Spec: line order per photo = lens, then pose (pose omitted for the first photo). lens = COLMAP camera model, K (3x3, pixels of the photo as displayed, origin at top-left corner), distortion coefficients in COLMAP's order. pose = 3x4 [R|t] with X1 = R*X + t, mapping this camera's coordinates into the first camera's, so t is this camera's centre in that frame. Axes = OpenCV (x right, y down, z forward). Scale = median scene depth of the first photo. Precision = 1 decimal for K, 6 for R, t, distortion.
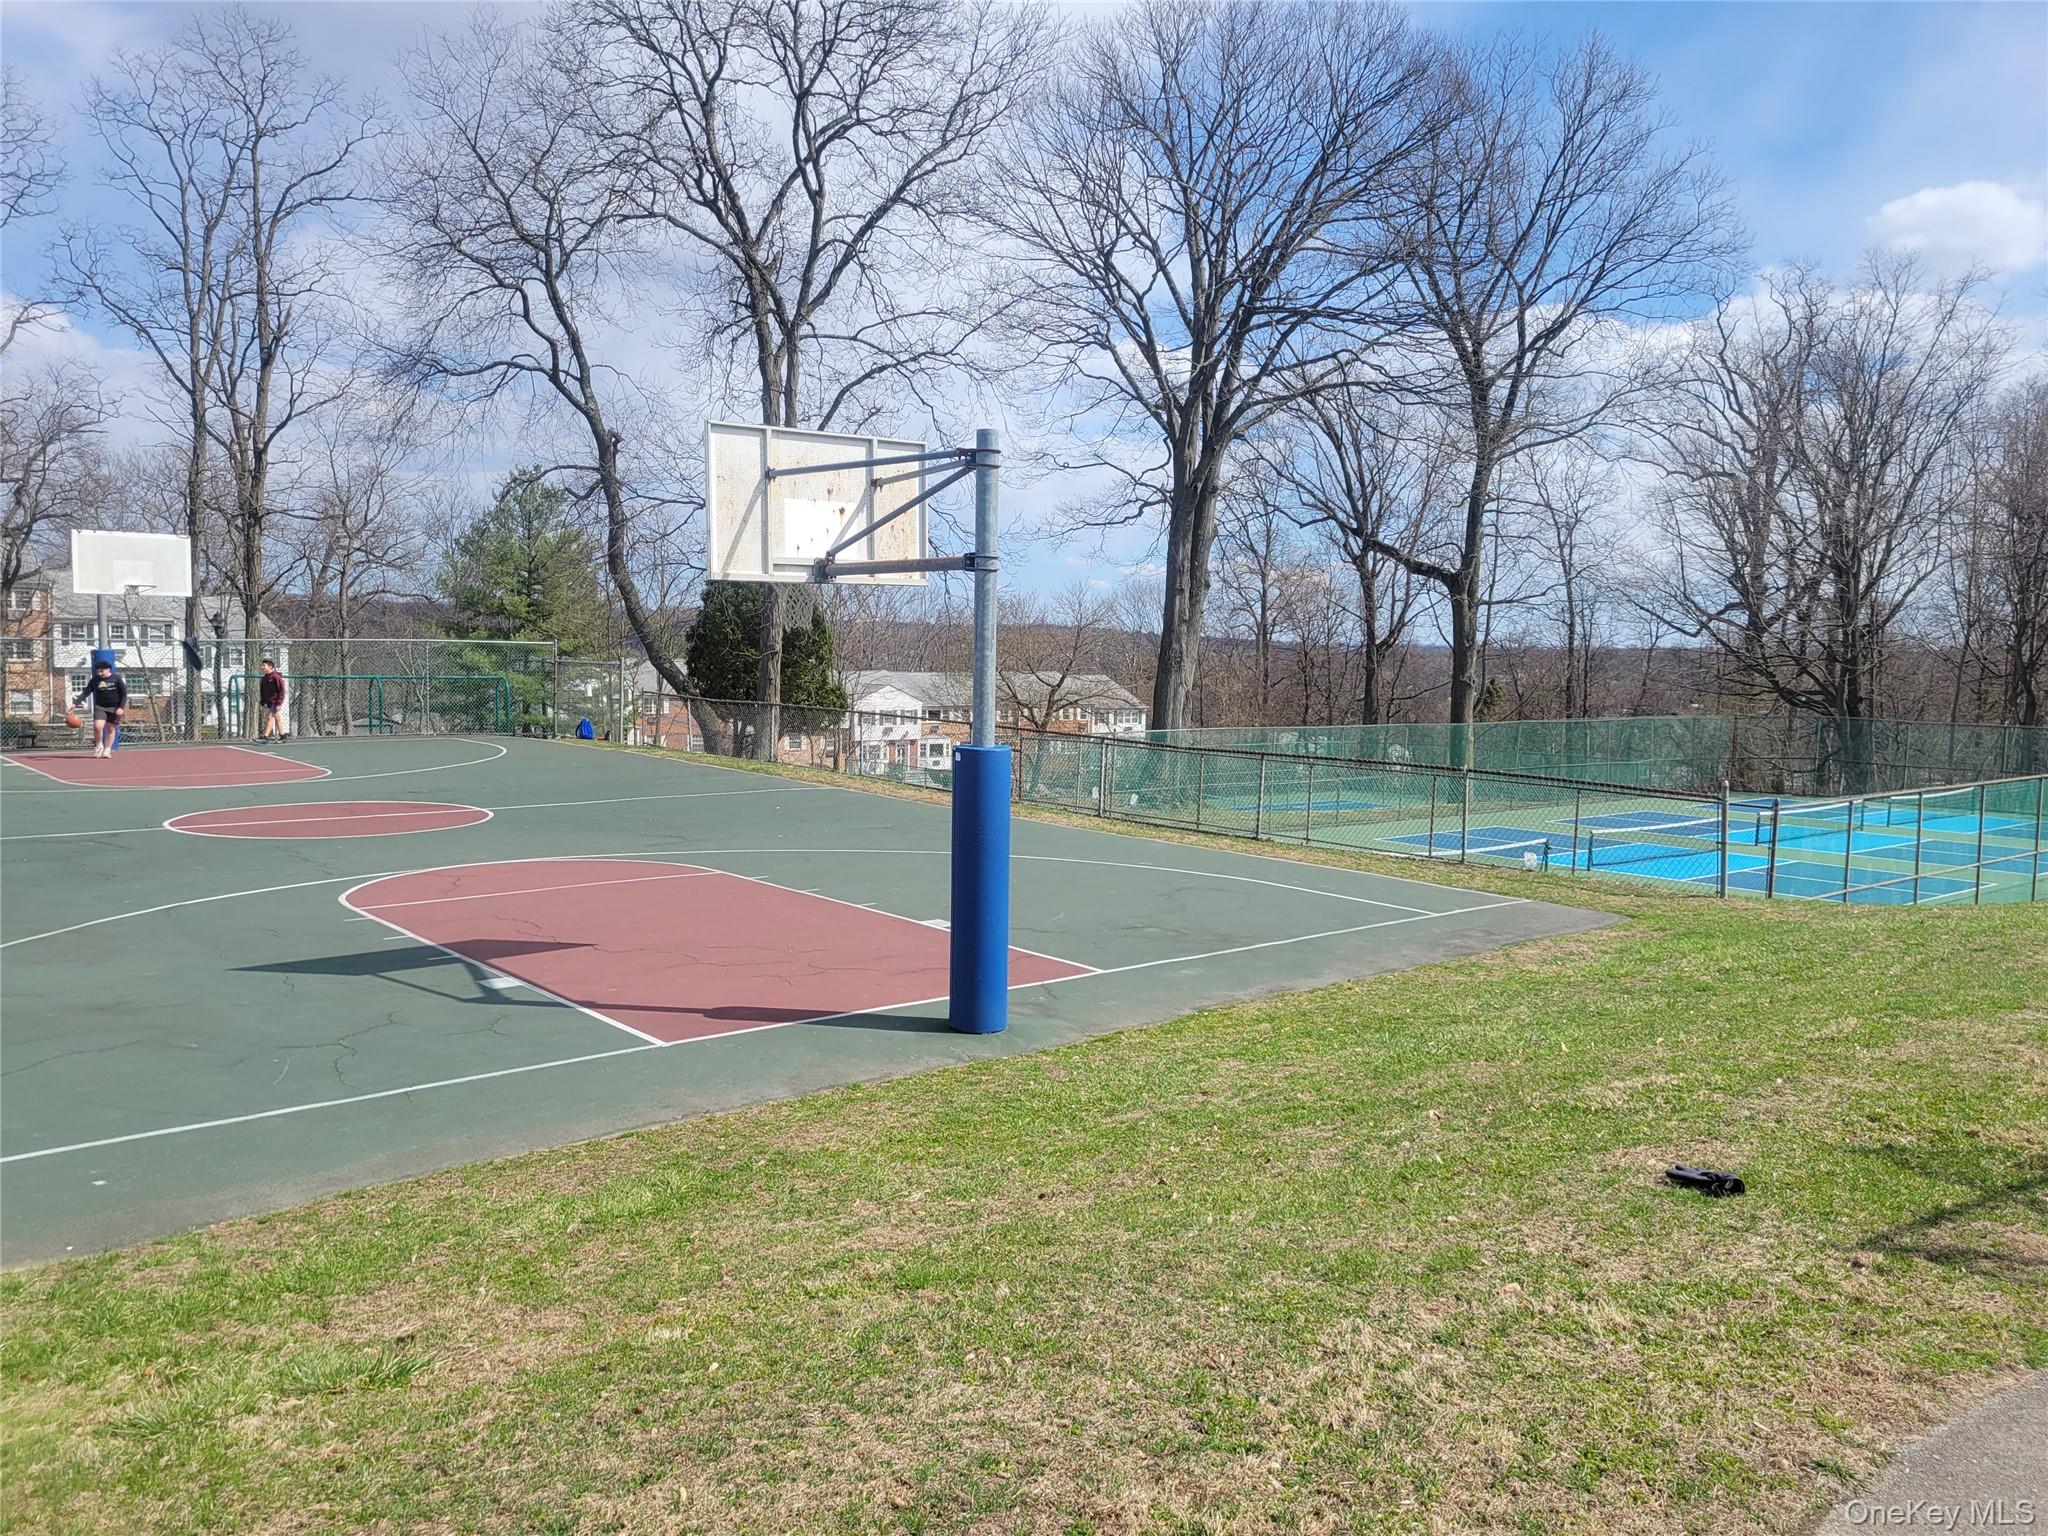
lens RADIAL K [[1554.1, 0, 1020.9], [0, 1554.1, 767.8], [0, 0, 1]] dist [0.006873, 0.001006]
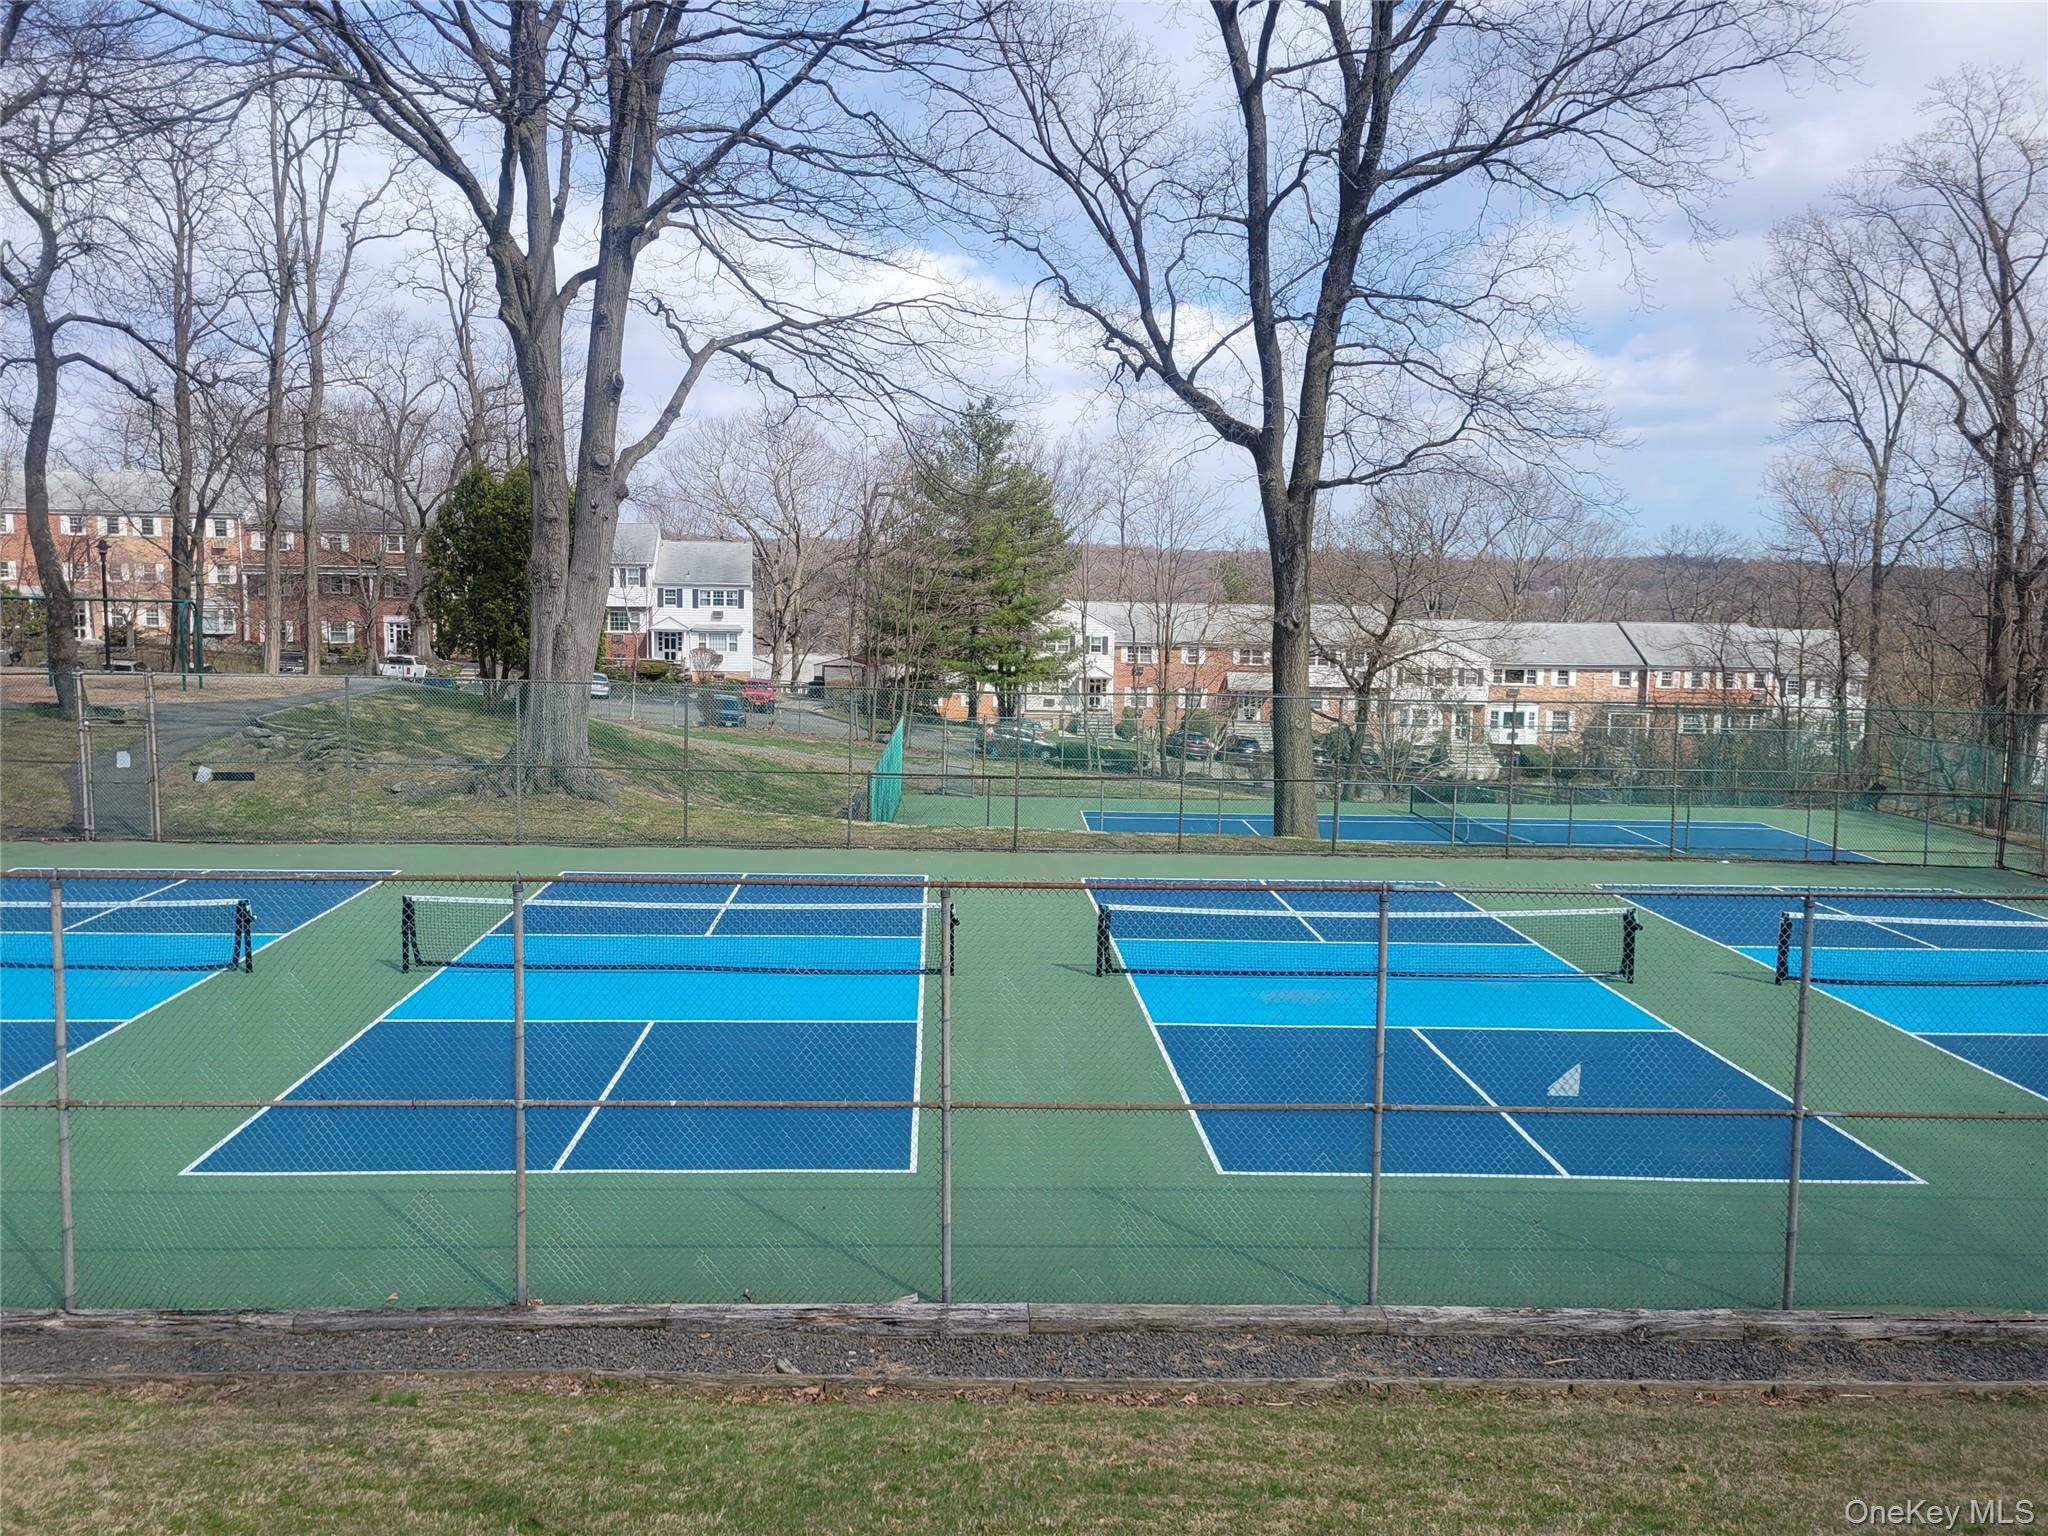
lens RADIAL K [[1554.1, 0, 1021.1], [0, 1554.1, 766.3], [0, 0, 1]] dist [0.006873, 0.001006]
pose [[0.771265, 0.068418, -0.632827, 0.266445], [-0.053160, 0.997657, 0.043071, -0.008901], [0.634291, 0.000422, 0.773095, 0.221492]]
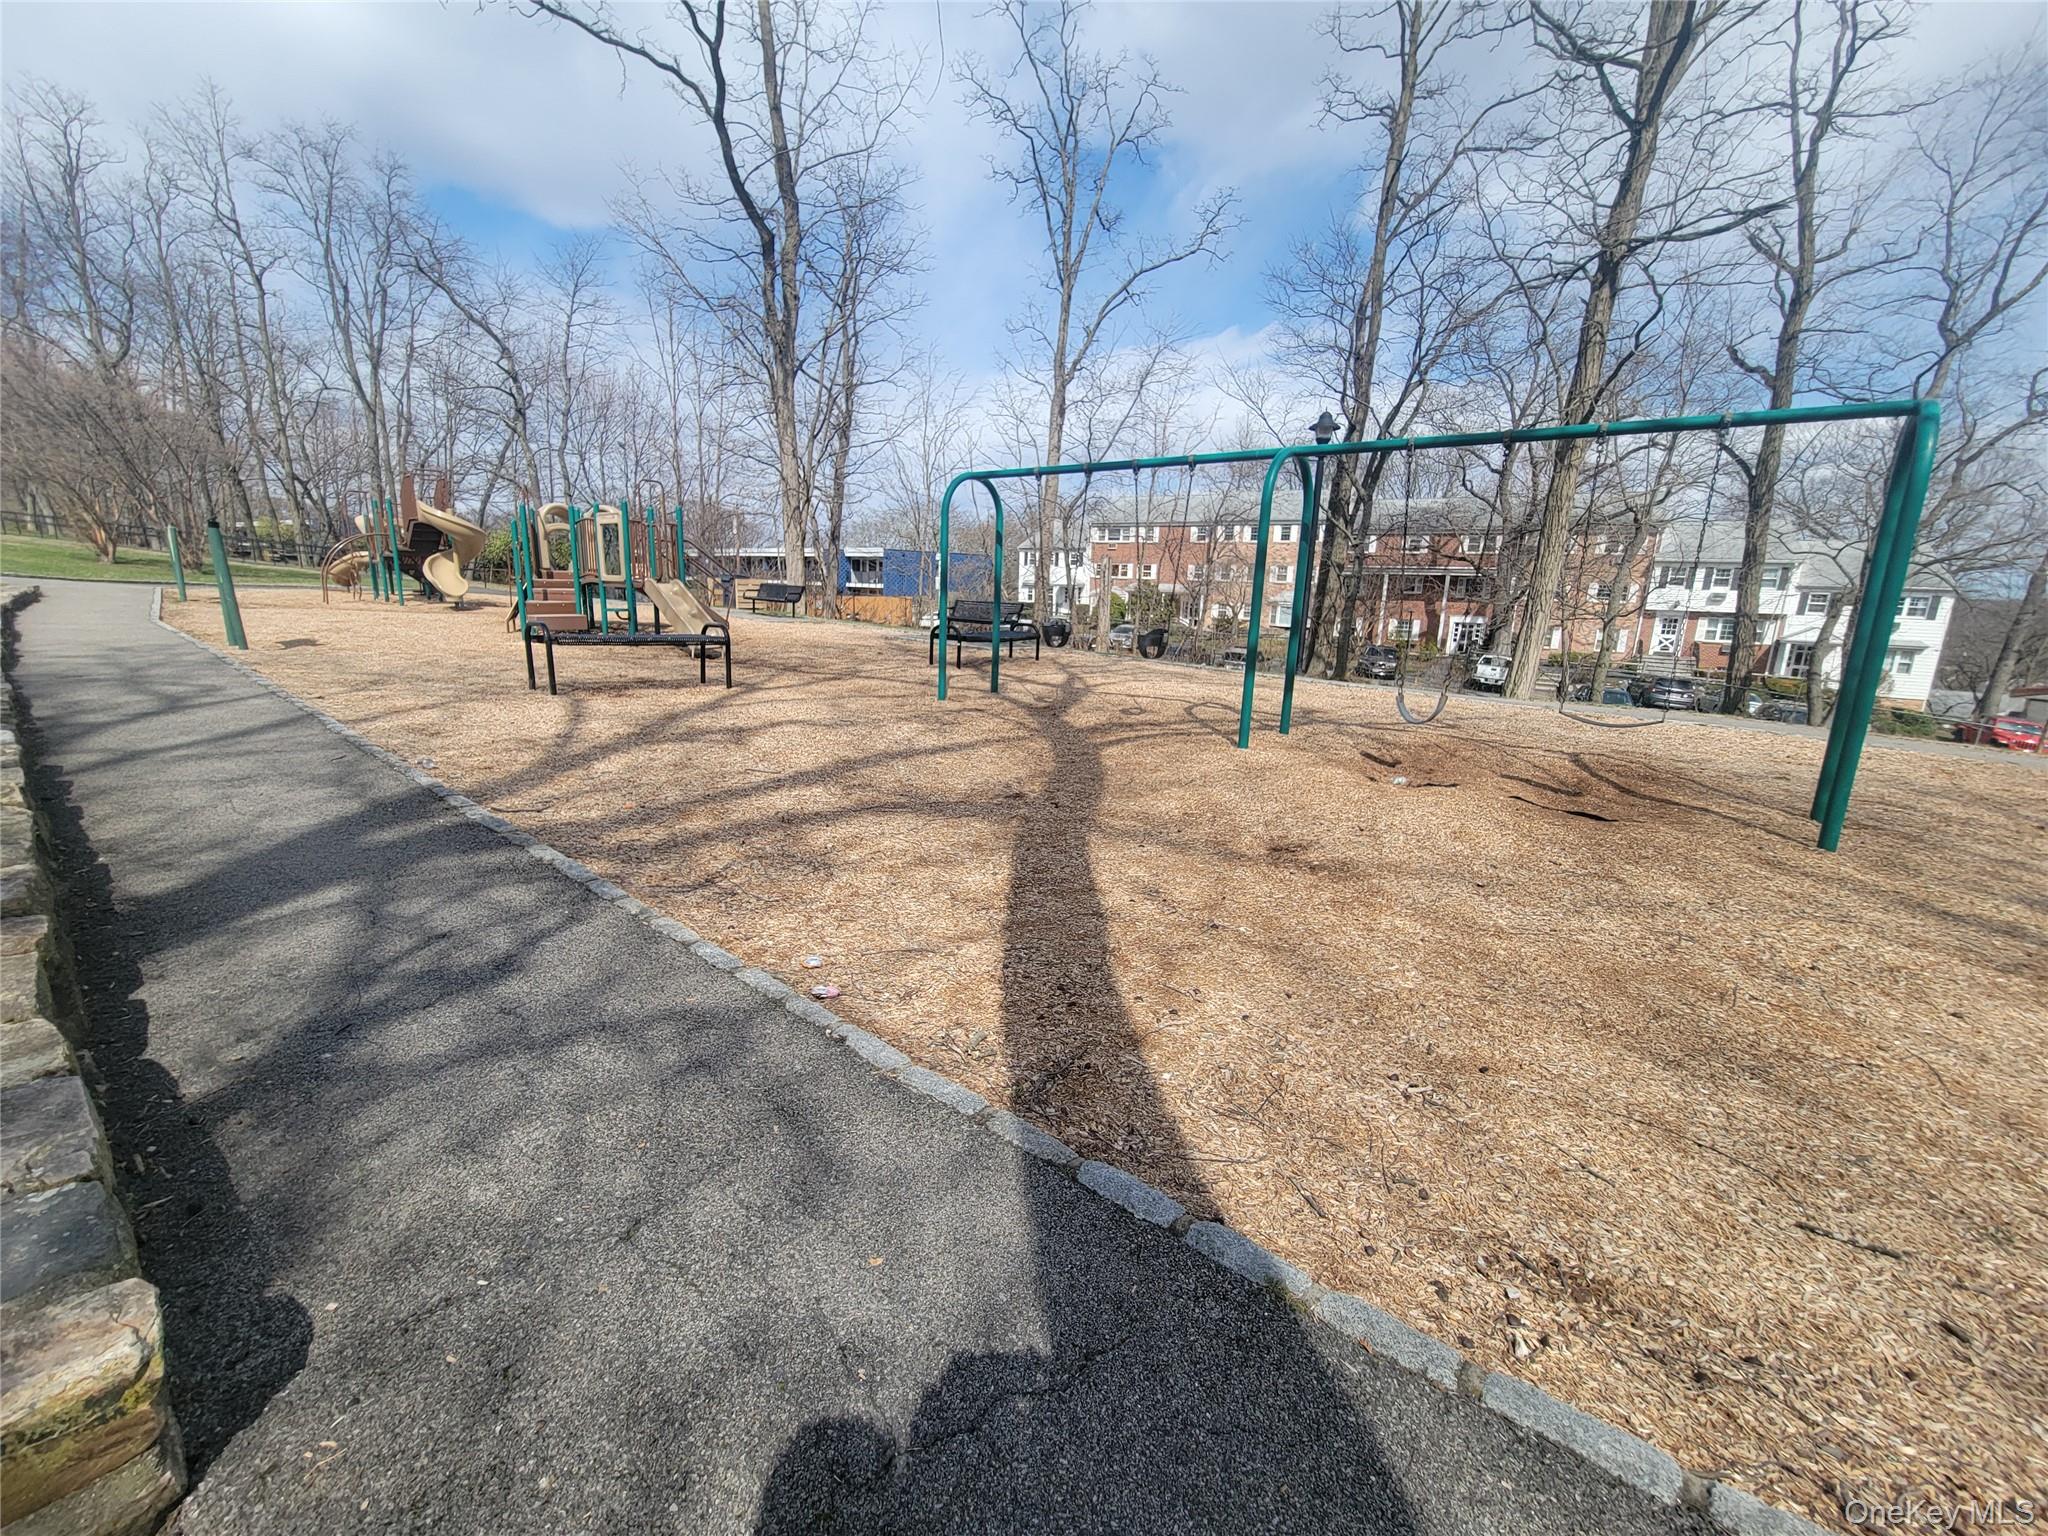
lens RADIAL K [[821.8, 0, 1022.0], [0, 821.8, 770.8], [0, 0, 1]] dist [0.000305, 0.000018]
pose [[0.157279, 0.195636, -0.967982, -0.081058], [-0.112753, 0.977329, 0.179205, -0.005948], [0.981096, 0.080958, 0.175772, 0.332380]]
